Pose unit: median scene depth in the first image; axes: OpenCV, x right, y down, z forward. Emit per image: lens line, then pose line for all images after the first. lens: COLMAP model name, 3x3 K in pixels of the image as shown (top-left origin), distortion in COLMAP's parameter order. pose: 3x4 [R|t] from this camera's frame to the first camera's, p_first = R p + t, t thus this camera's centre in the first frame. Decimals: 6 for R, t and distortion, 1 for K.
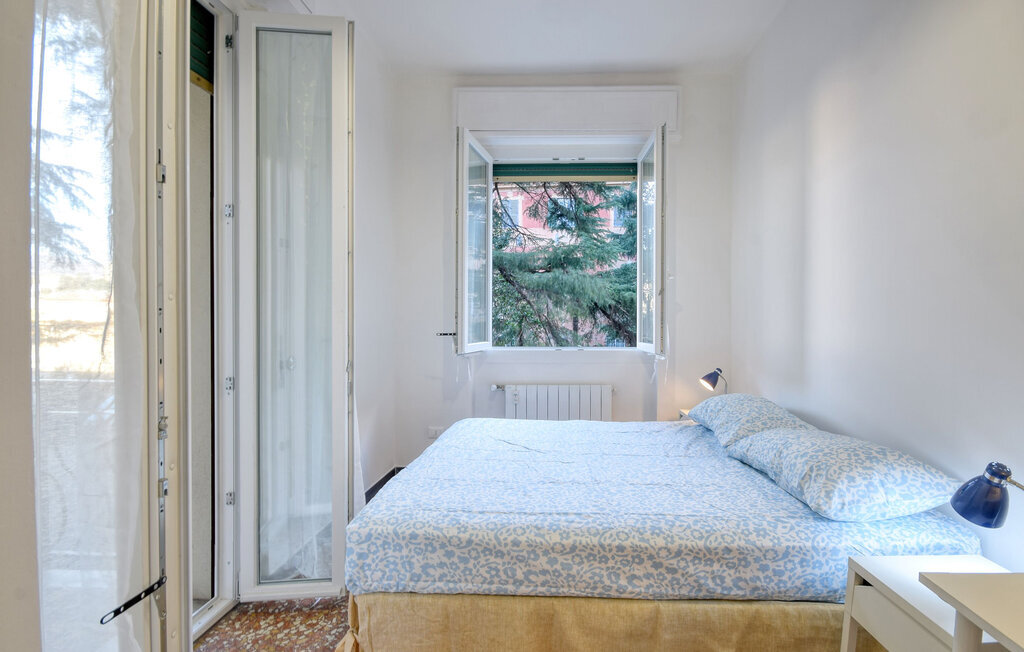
lens RADIAL K [[466.7, 0, 540.1], [0, 466.7, 320.0], [0, 0, 1]] dist [0.002206, 0.000261]
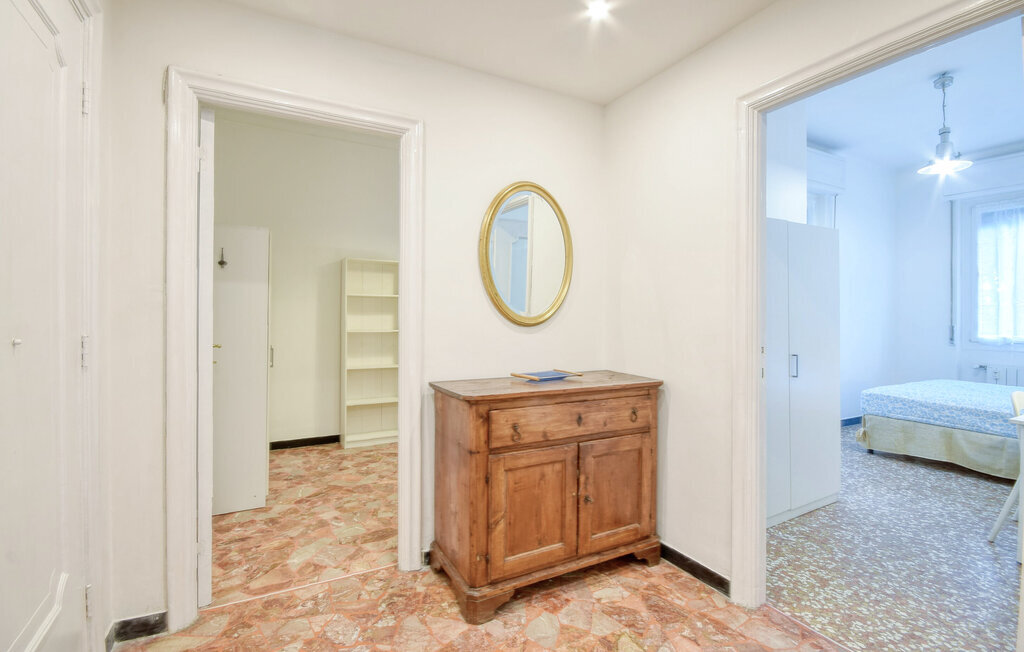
lens RADIAL K [[464.6, 0, 503.2], [0, 464.6, 317.9], [0, 0, 1]] dist [0.002538, -0.012038]
pose [[0.497480, 0.003263, -0.867469, 0.787441], [-0.005311, 0.999986, 0.000716, -0.000551], [0.867459, 0.004251, 0.497490, -1.913518]]
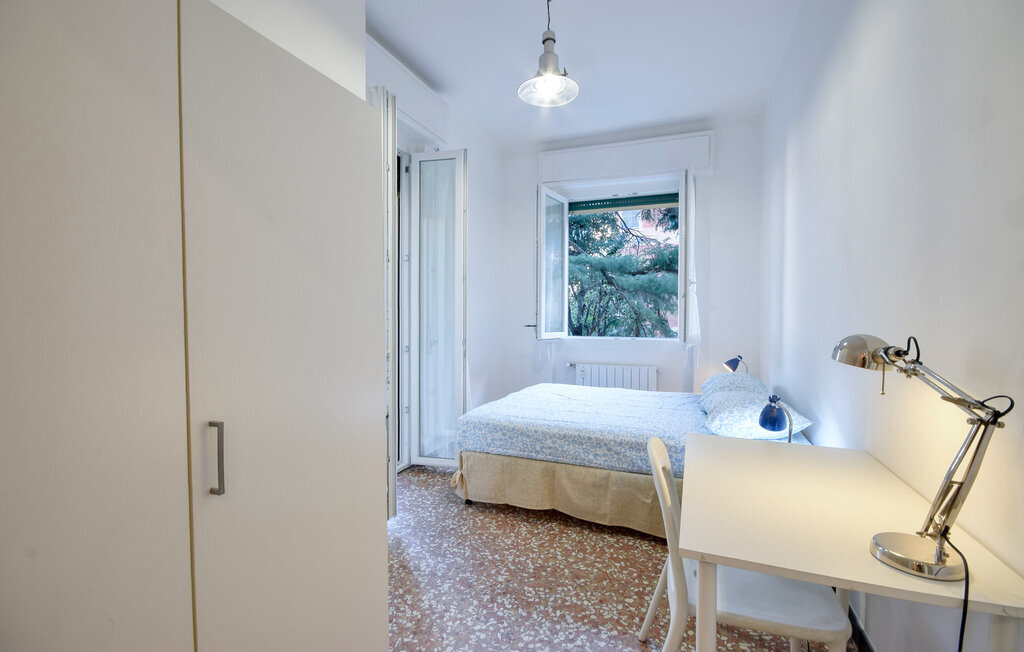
lens RADIAL K [[464.6, 0, 503.2], [0, 464.6, 317.9], [0, 0, 1]] dist [0.002538, -0.012038]
pose [[0.935124, 0.003417, -0.354305, 0.392655], [-0.003150, 0.999994, 0.001331, 0.005221], [0.354307, -0.000128, 0.935129, -0.662711]]
